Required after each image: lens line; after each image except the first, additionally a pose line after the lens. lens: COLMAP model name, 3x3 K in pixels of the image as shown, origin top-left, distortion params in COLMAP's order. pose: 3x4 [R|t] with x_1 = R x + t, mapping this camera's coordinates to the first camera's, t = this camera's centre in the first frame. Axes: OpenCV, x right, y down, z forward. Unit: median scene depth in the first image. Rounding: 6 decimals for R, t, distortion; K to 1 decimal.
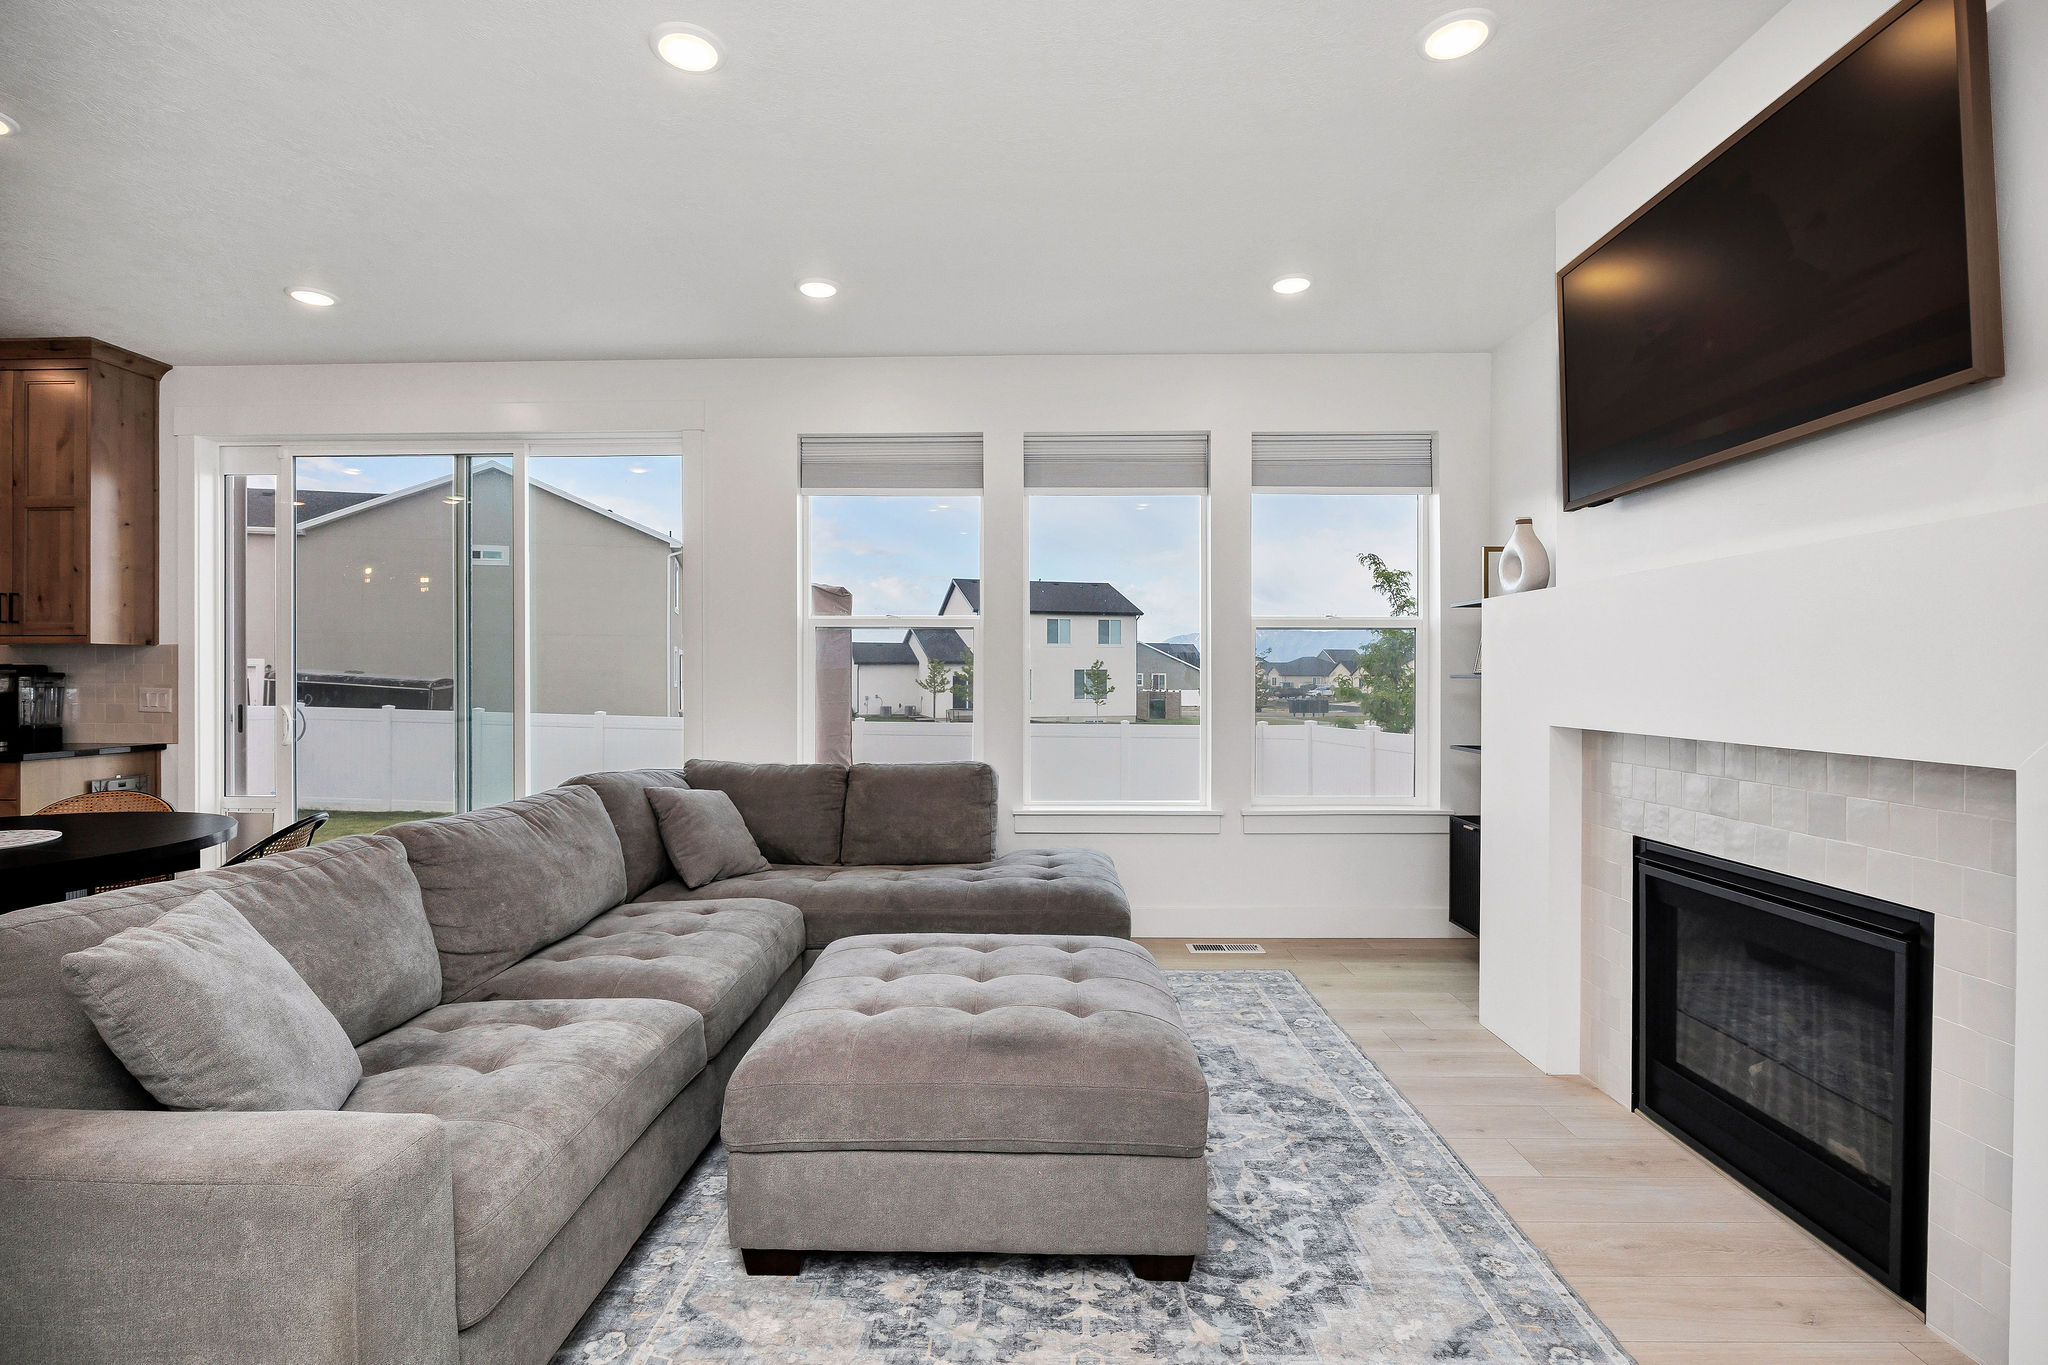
lens RADIAL K [[939.6, 0, 1034.7], [0, 939.6, 678.3], [0, 0, 1]] dist [-0.014604, 0.000770]
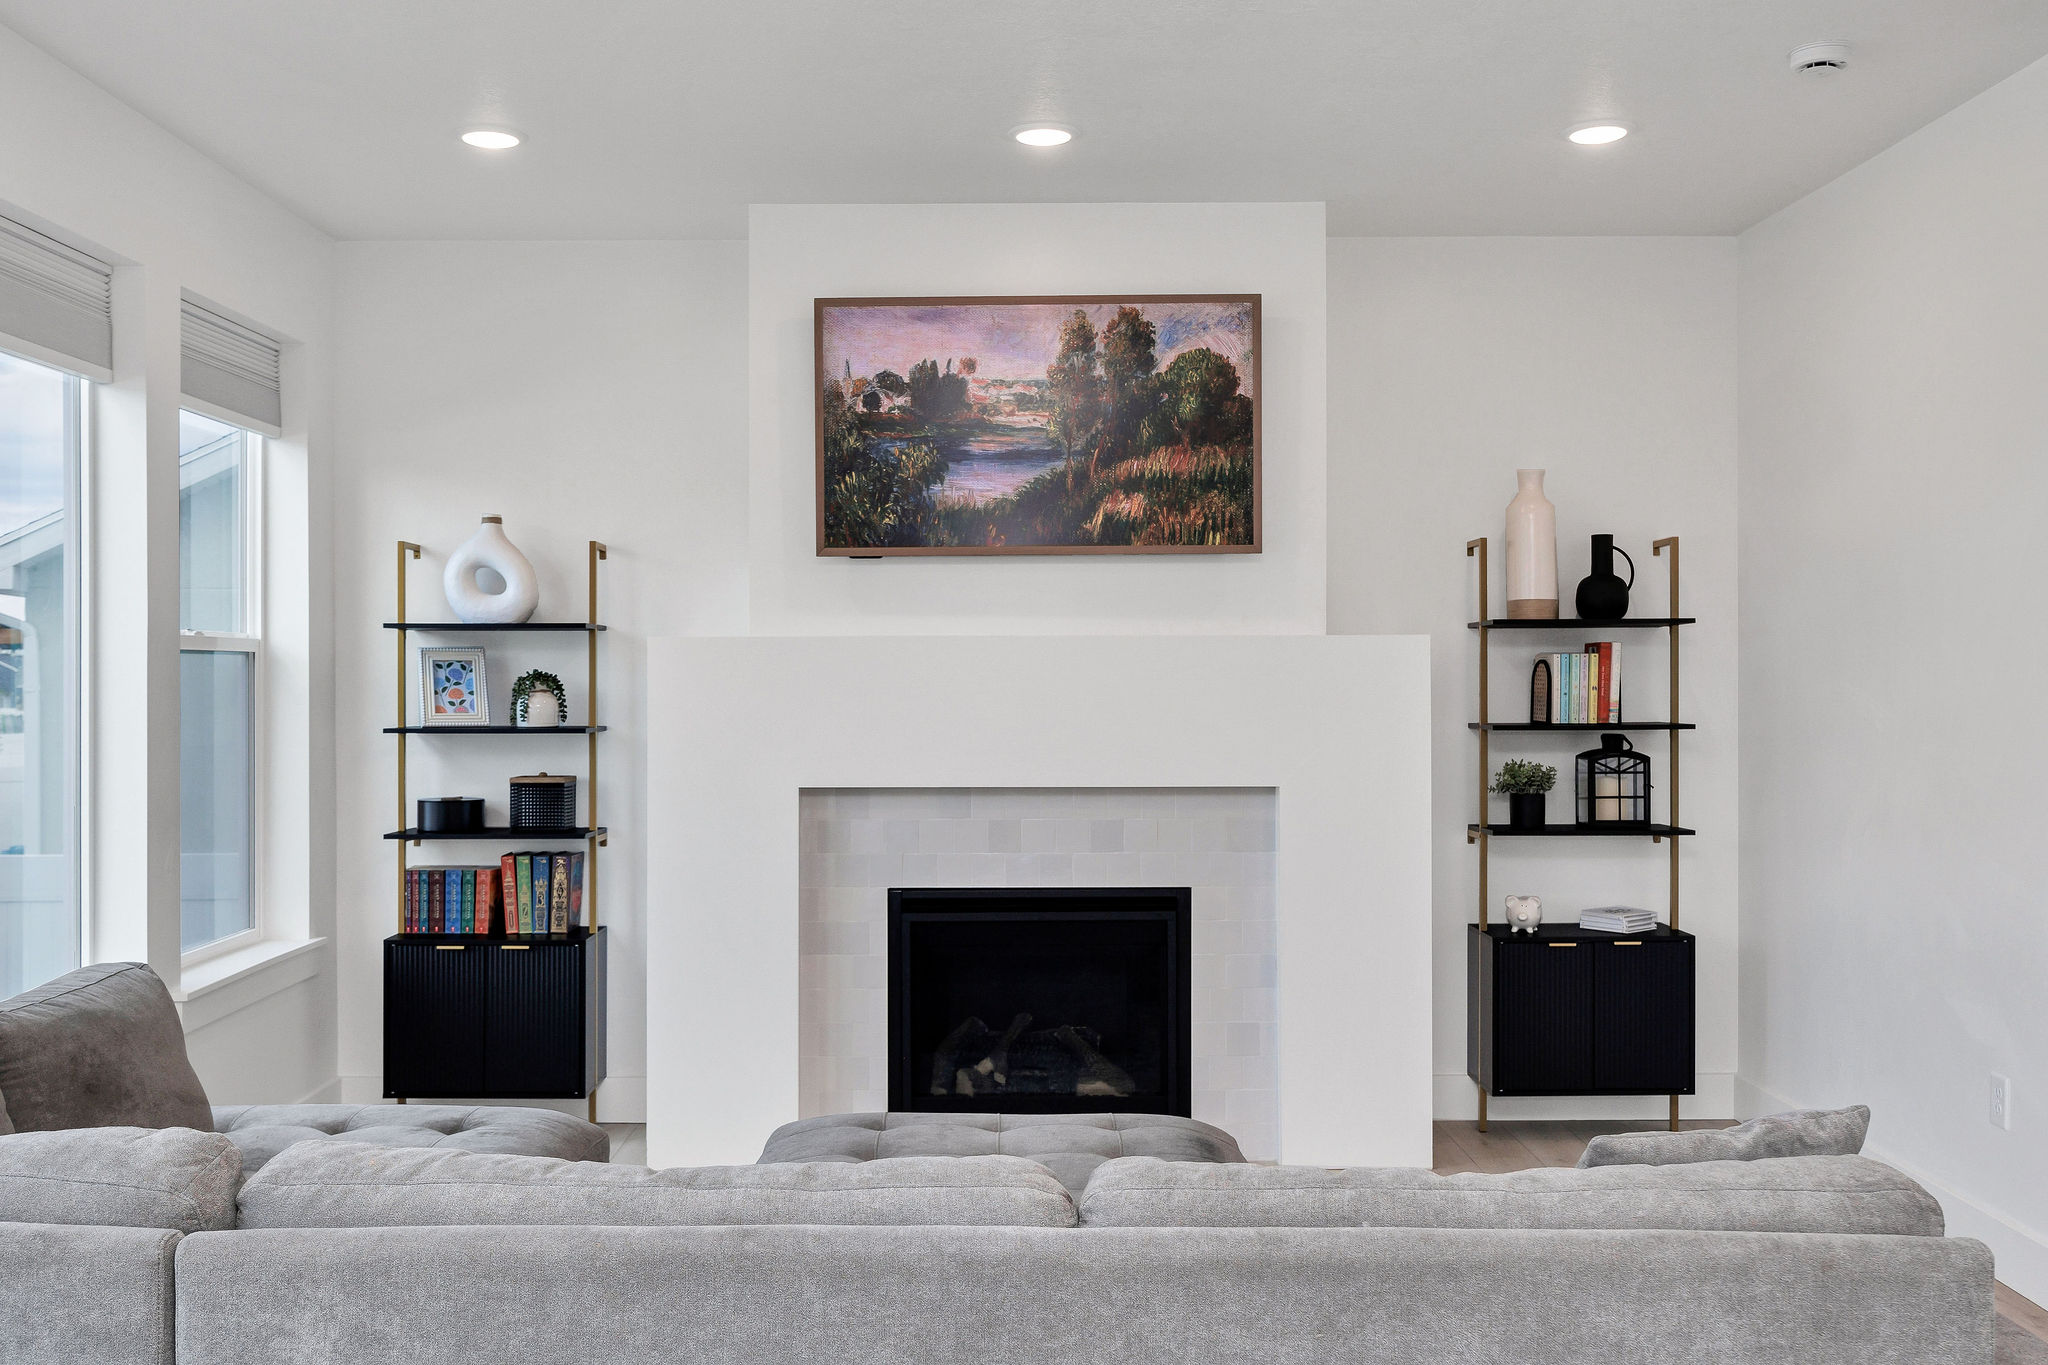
lens RADIAL K [[1872.5, 0, 1010.0], [0, 1872.5, 676.9], [0, 0, 1]] dist [0.015073, 0.000000]
pose [[-0.003095, -0.007704, 0.999966, -1.773057], [0.002868, 0.999966, 0.007713, -0.098477], [-0.999991, 0.002892, -0.003073, 1.099685]]
